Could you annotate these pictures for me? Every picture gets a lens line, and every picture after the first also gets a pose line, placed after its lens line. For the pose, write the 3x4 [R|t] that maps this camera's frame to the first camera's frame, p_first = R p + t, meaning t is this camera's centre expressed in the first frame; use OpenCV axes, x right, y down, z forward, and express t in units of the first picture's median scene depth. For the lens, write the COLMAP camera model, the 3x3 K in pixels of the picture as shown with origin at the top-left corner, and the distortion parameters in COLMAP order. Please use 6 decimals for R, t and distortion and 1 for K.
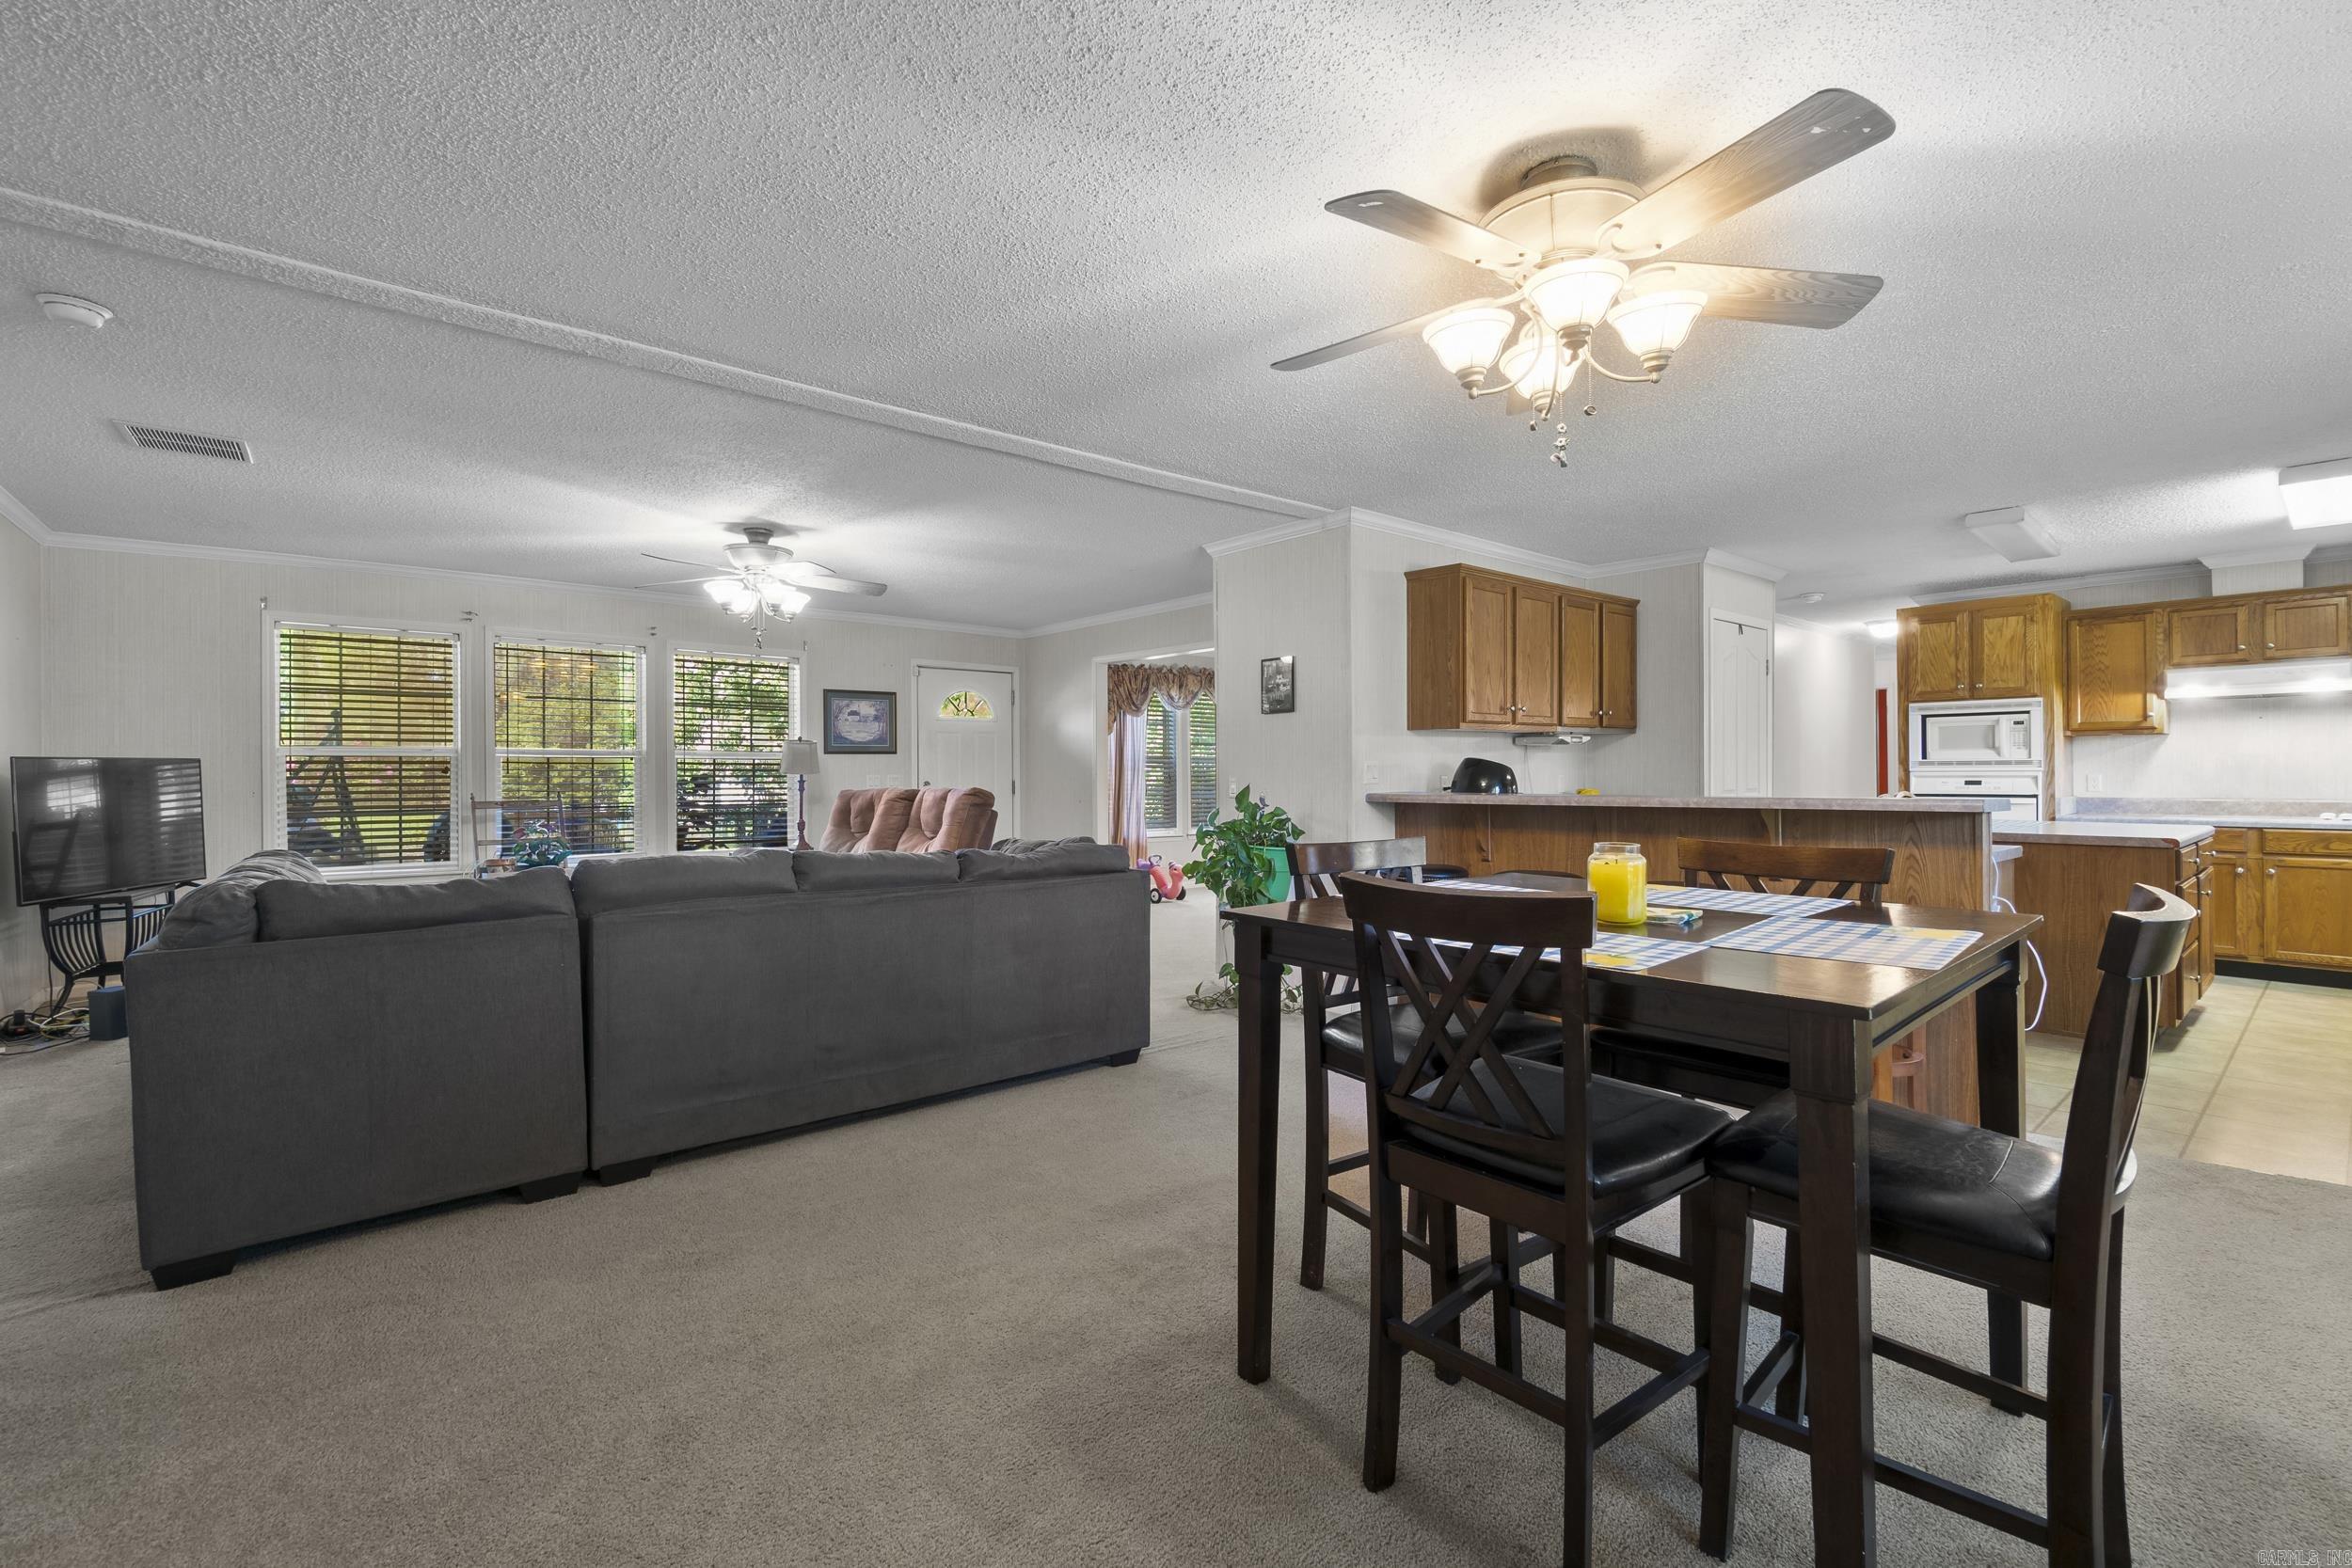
lens RADIAL K [[1030.7, 0, 1137.1], [0, 1030.7, 770.3], [0, 0, 1]] dist [-0.007454, 0.002622]
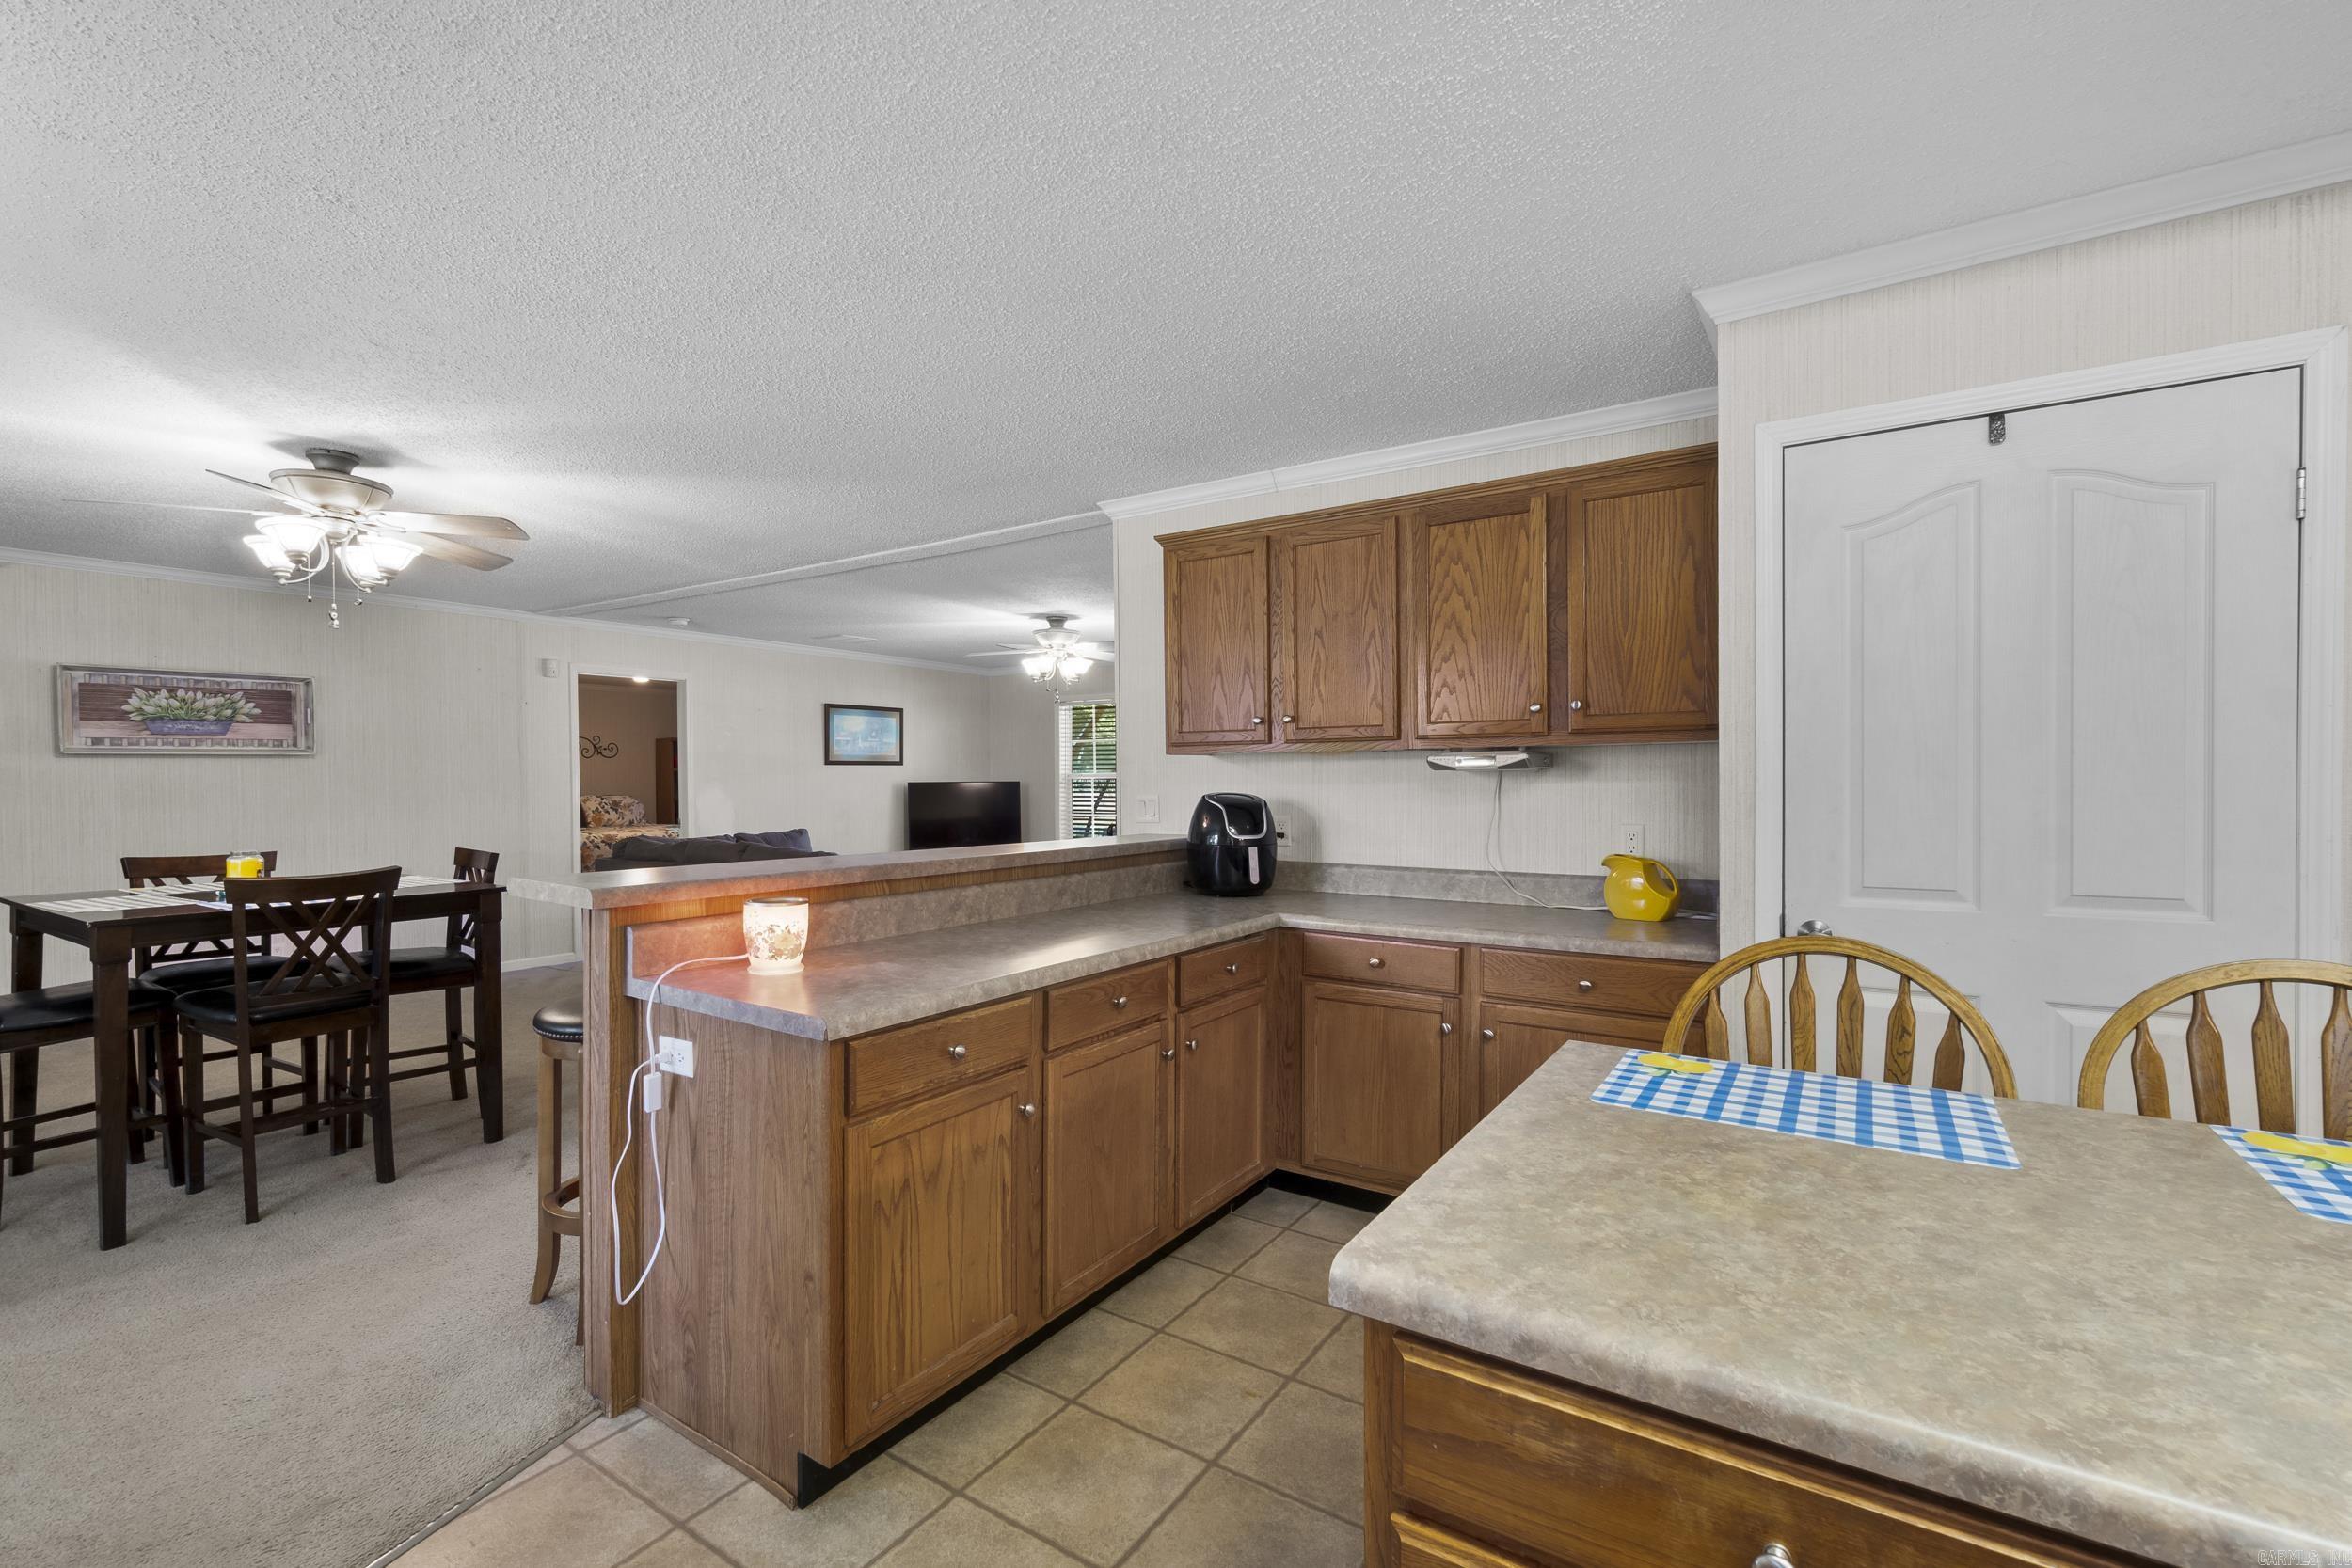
lens RADIAL K [[1030.7, 0, 1153.0], [0, 1030.7, 792.4], [0, 0, 1]] dist [-0.007454, 0.002622]
pose [[0.282284, 0.016701, -0.959186, 0.832044], [0.001600, 0.999839, 0.017880, -0.021769], [0.959330, -0.006582, 0.282212, 0.627309]]
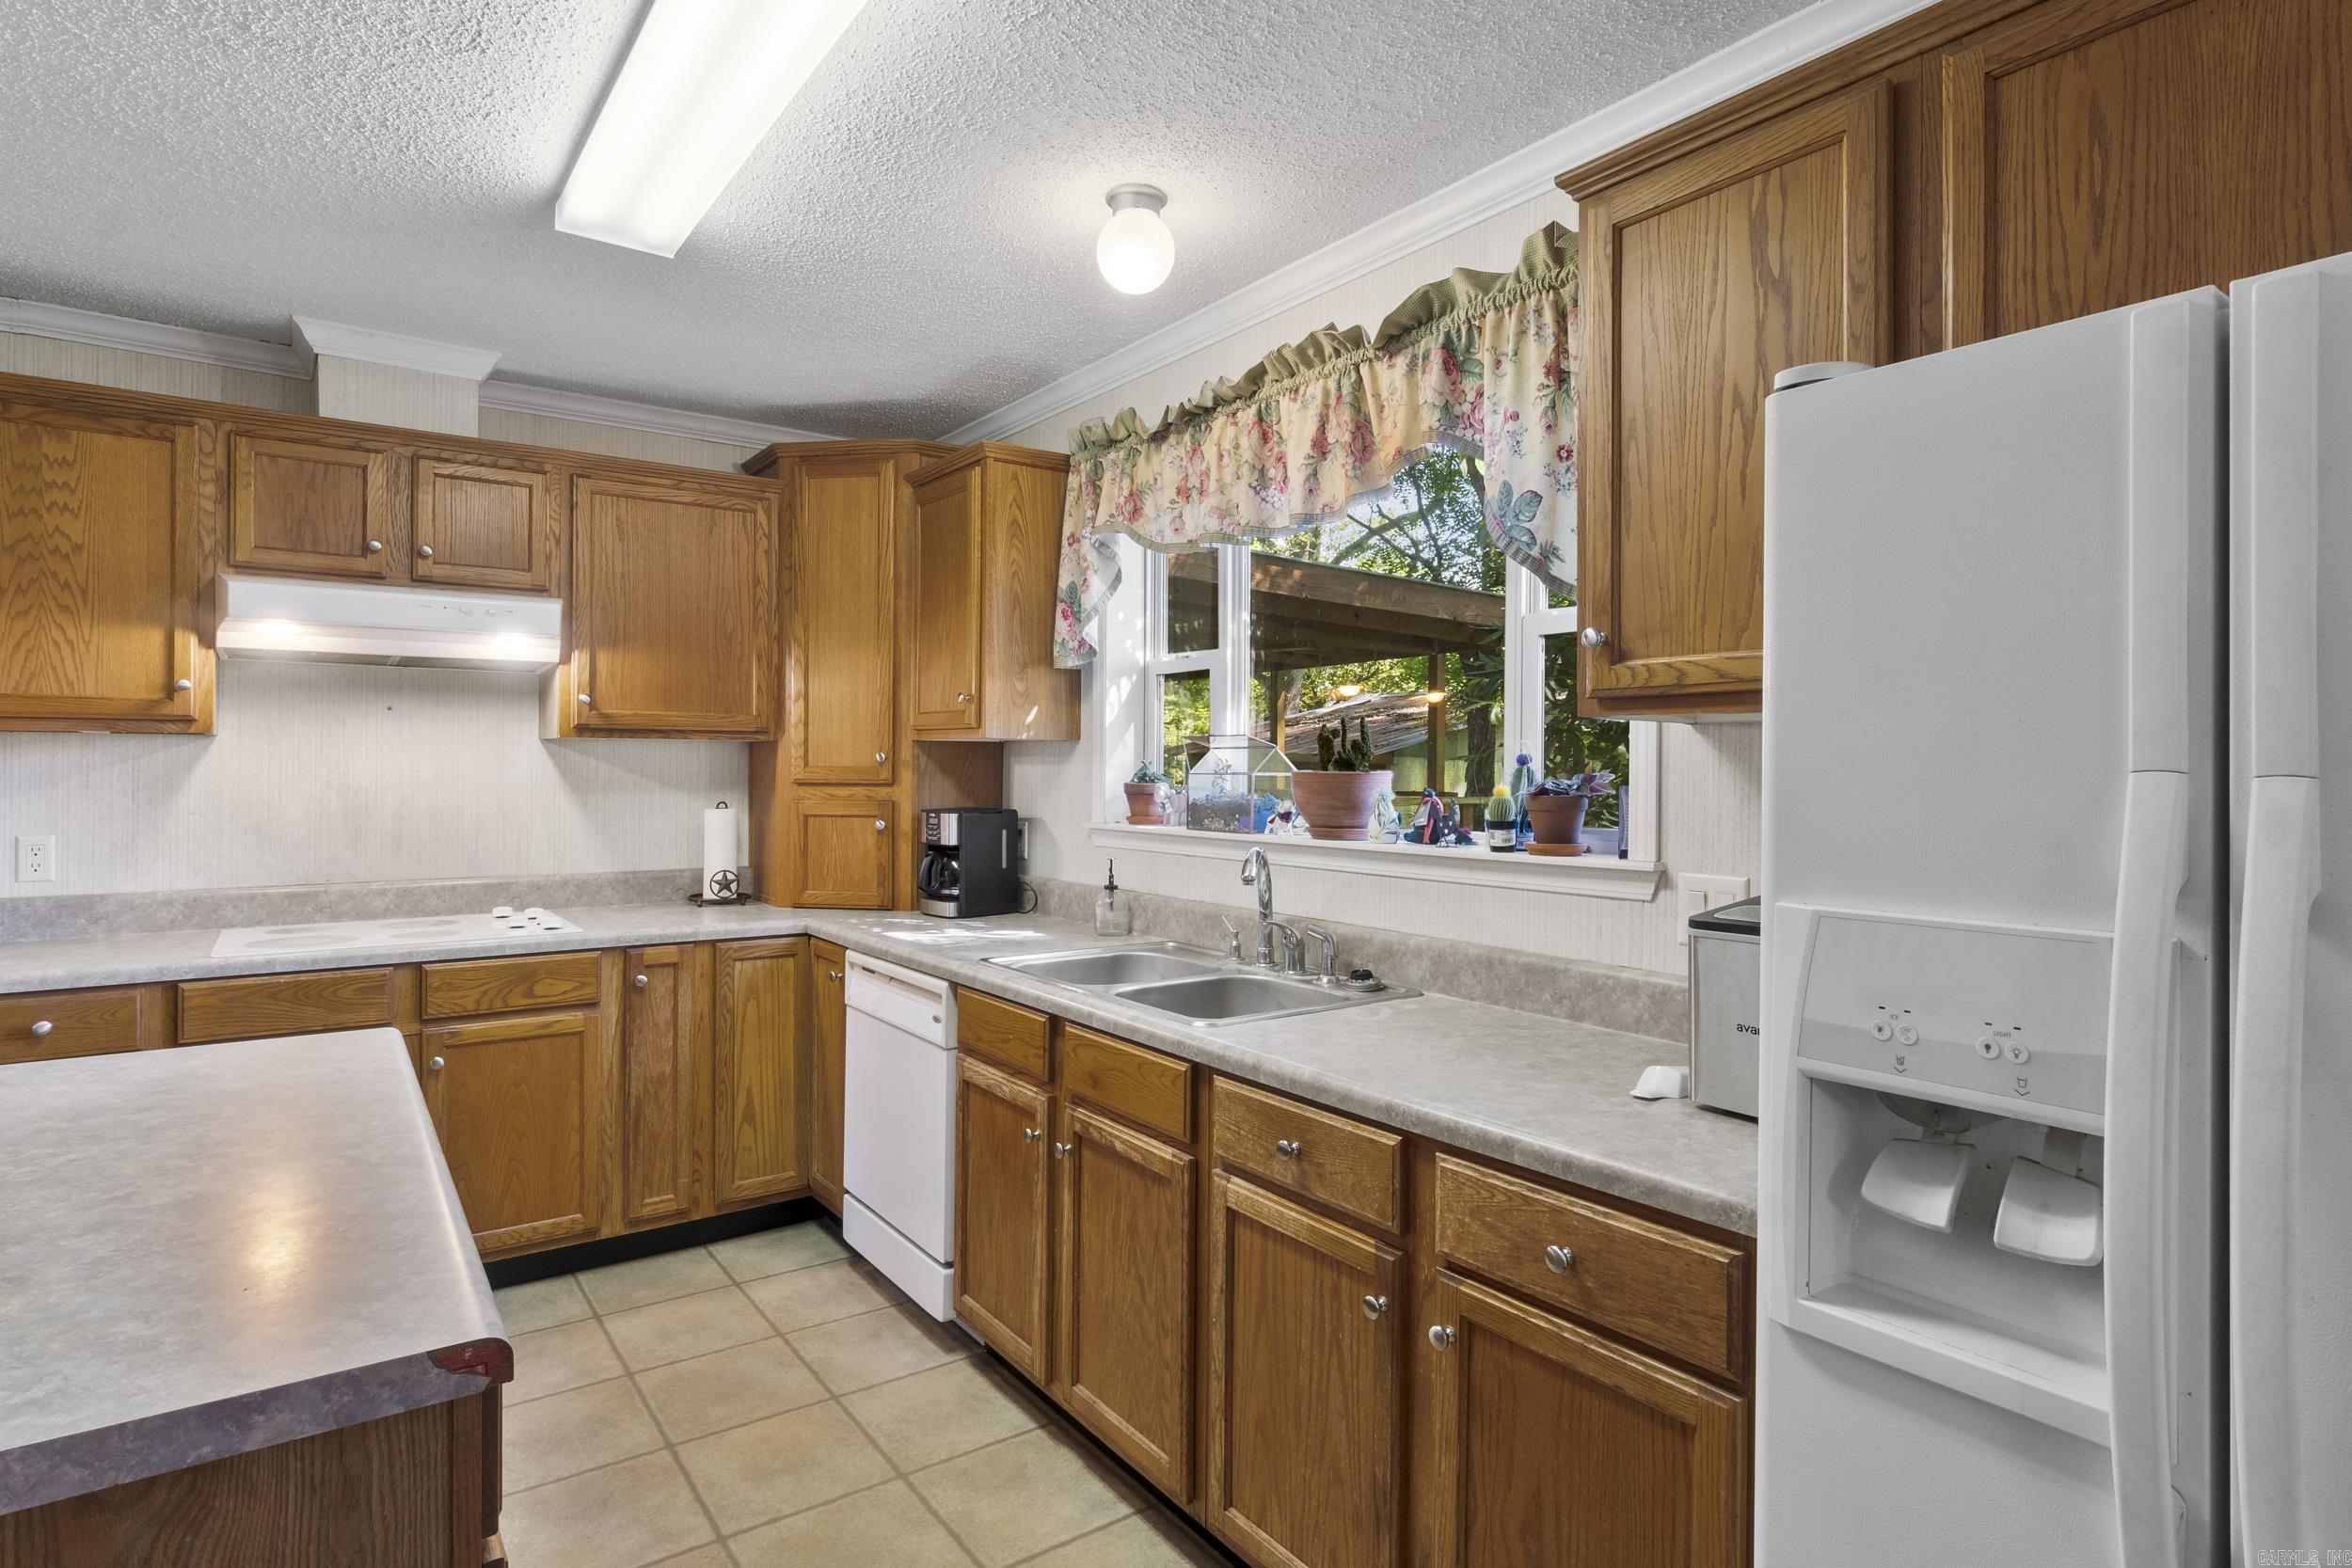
lens RADIAL K [[1205.0, 0, 1141.0], [0, 1205.0, 769.1], [0, 0, 1]] dist [-0.004728, 0.000075]
pose [[0.074026, 0.006539, 0.997235, 0.560391], [-0.008835, 0.999944, -0.005901, -0.022988], [-0.997217, -0.008374, 0.074080, 0.603551]]
